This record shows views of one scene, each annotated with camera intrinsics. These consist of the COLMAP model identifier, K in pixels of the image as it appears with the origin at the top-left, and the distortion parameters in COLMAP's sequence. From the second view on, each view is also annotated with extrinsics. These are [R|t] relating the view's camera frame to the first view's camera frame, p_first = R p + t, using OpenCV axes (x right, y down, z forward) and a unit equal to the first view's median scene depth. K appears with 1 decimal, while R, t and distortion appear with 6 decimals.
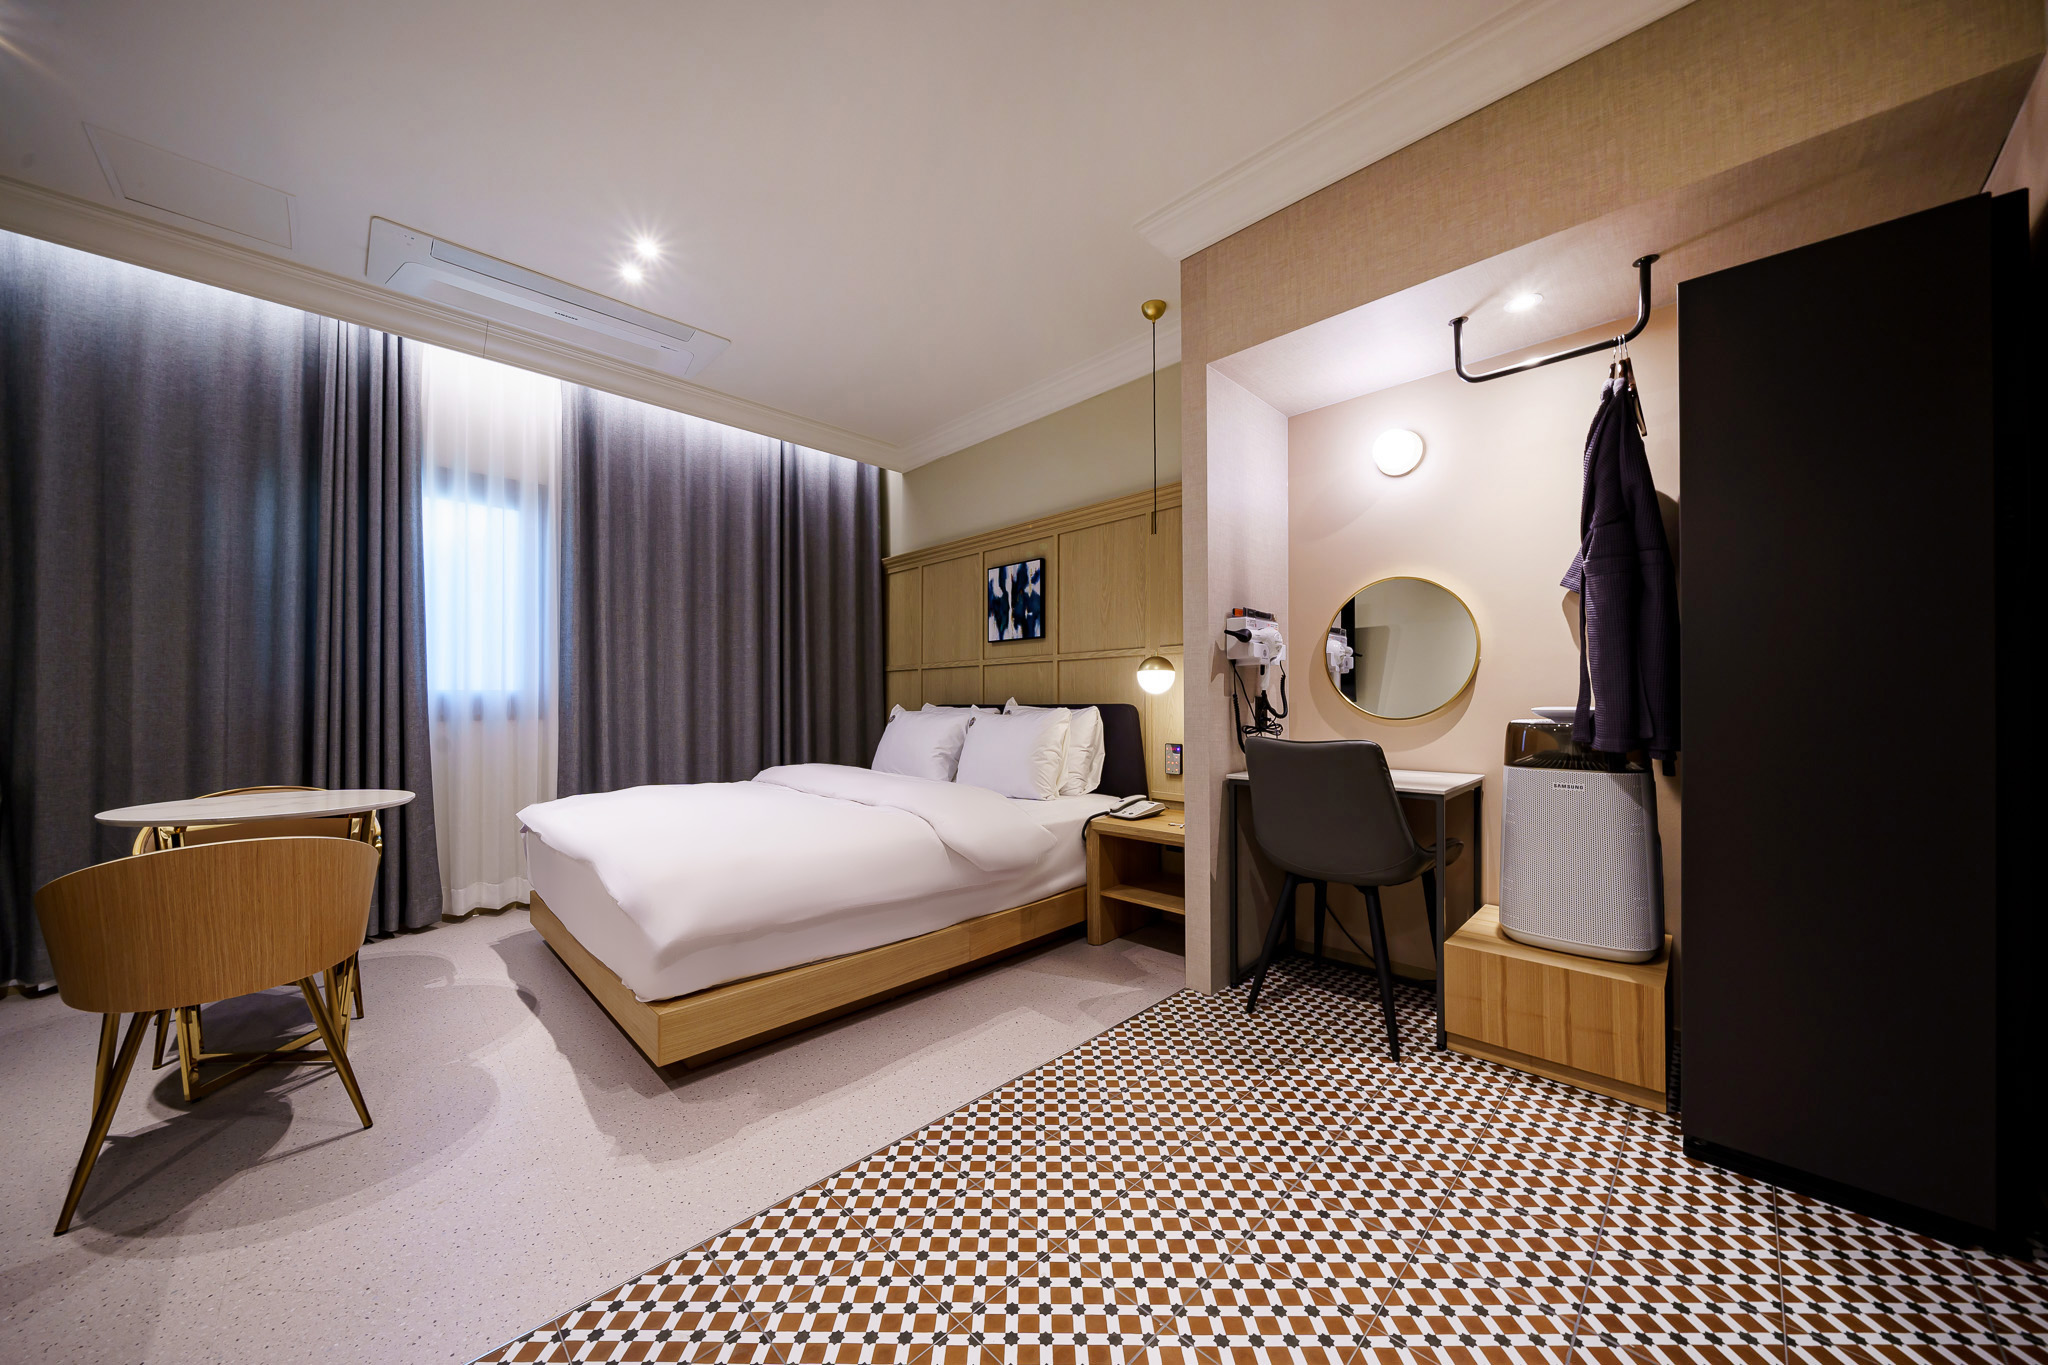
lens RADIAL K [[709.3, 0, 1023.5], [0, 709.3, 694.1], [0, 0, 1]] dist [-0.002945, -0.000284]
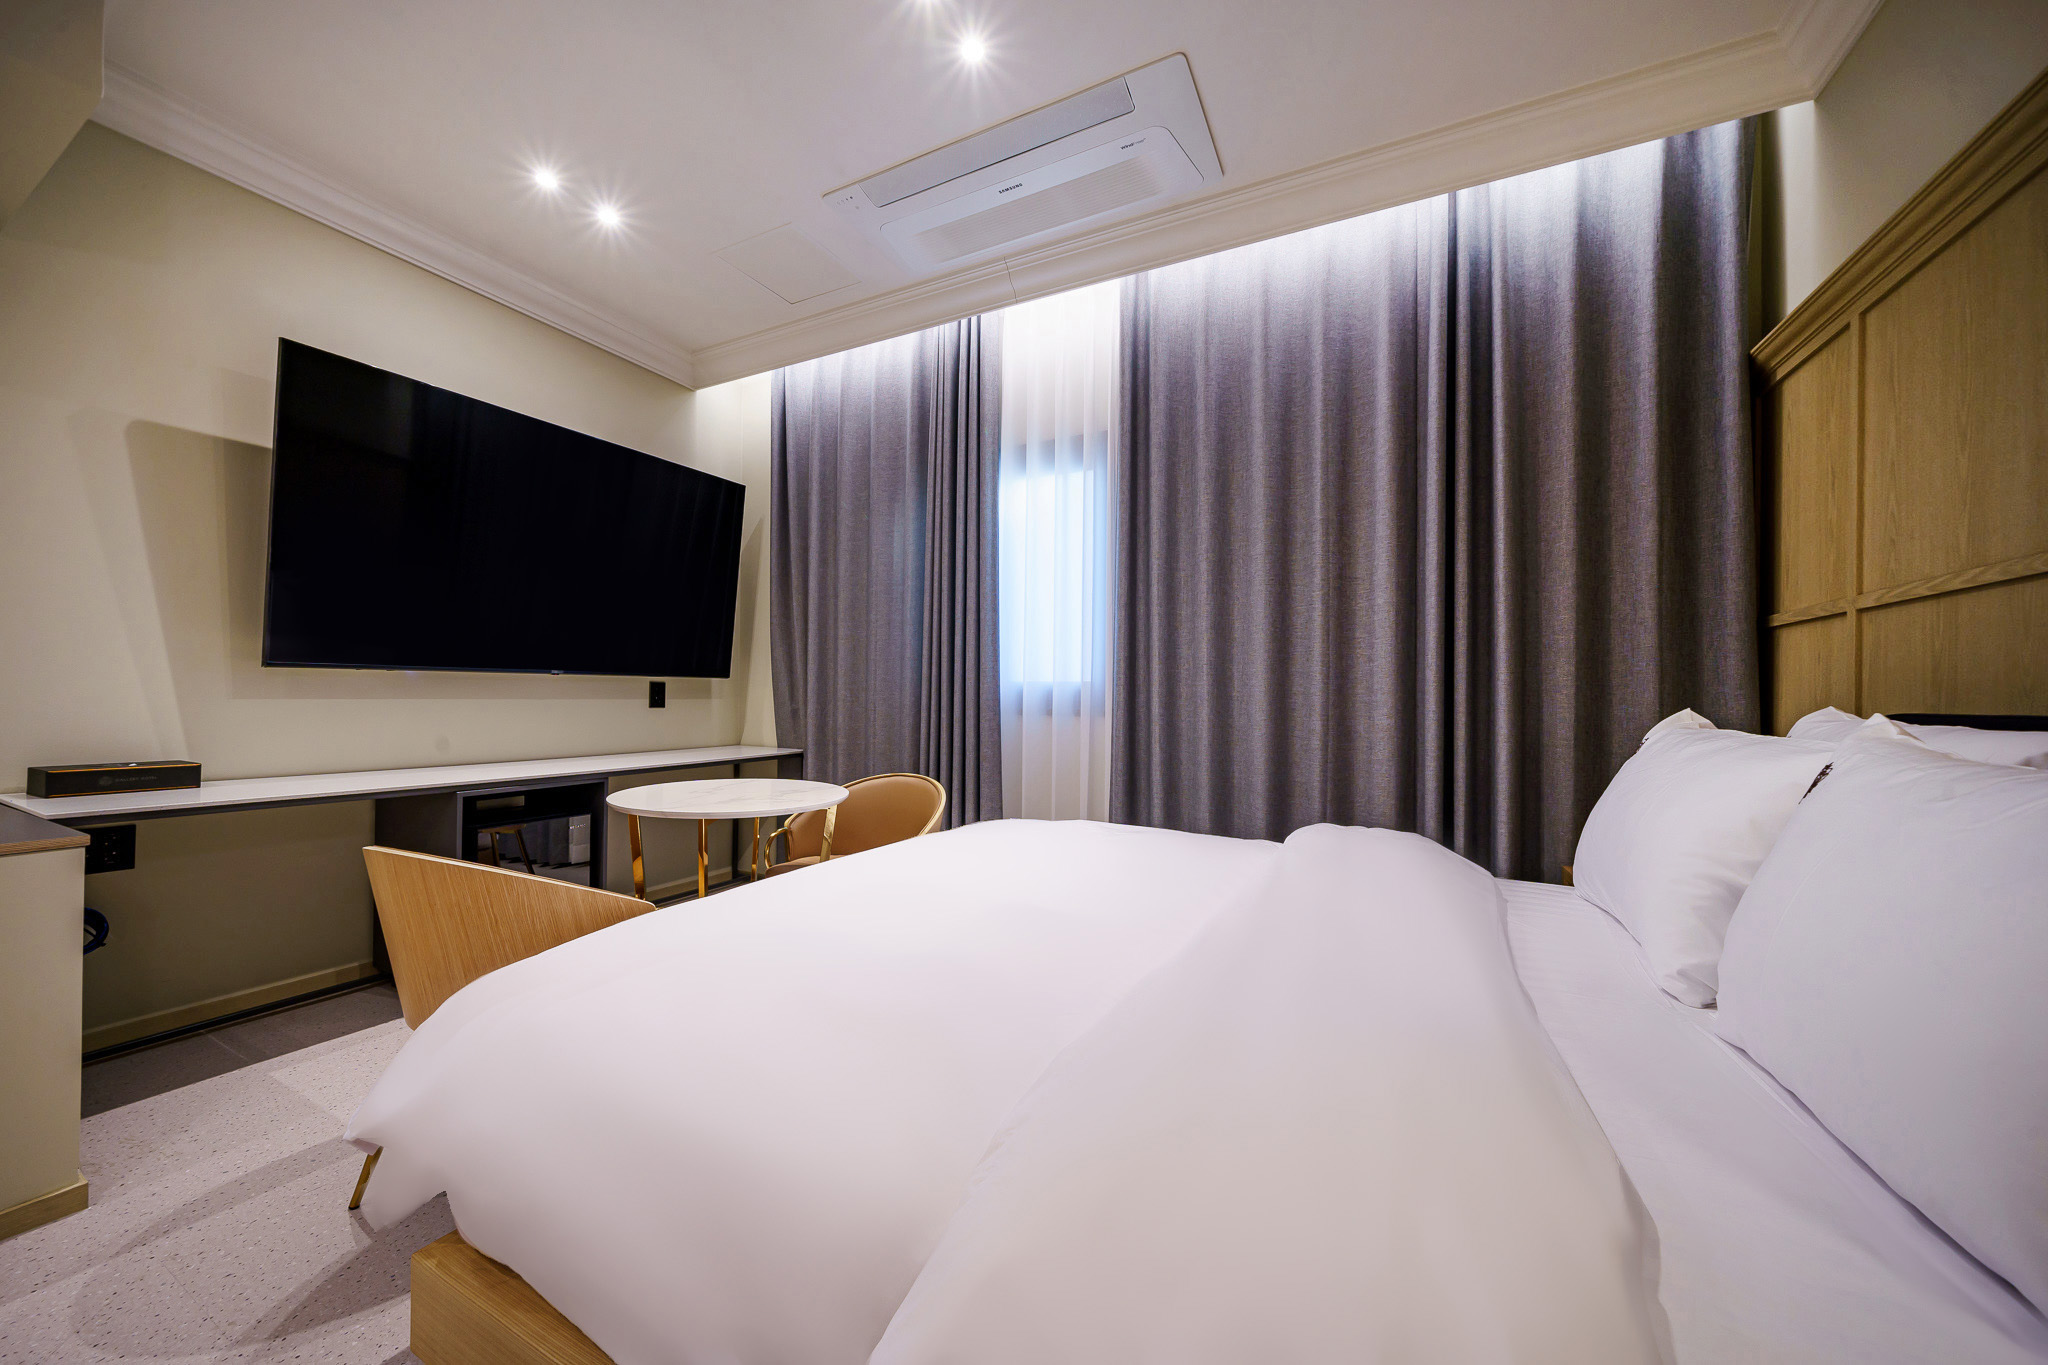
lens RADIAL K [[709.3, 0, 1023.5], [0, 709.3, 694.1], [0, 0, 1]] dist [-0.002945, -0.000284]
pose [[0.319884, 0.004611, -0.947445, 0.063177], [-0.000001, 0.999988, 0.004867, 0.004895], [0.947457, -0.001556, 0.319881, 0.609204]]
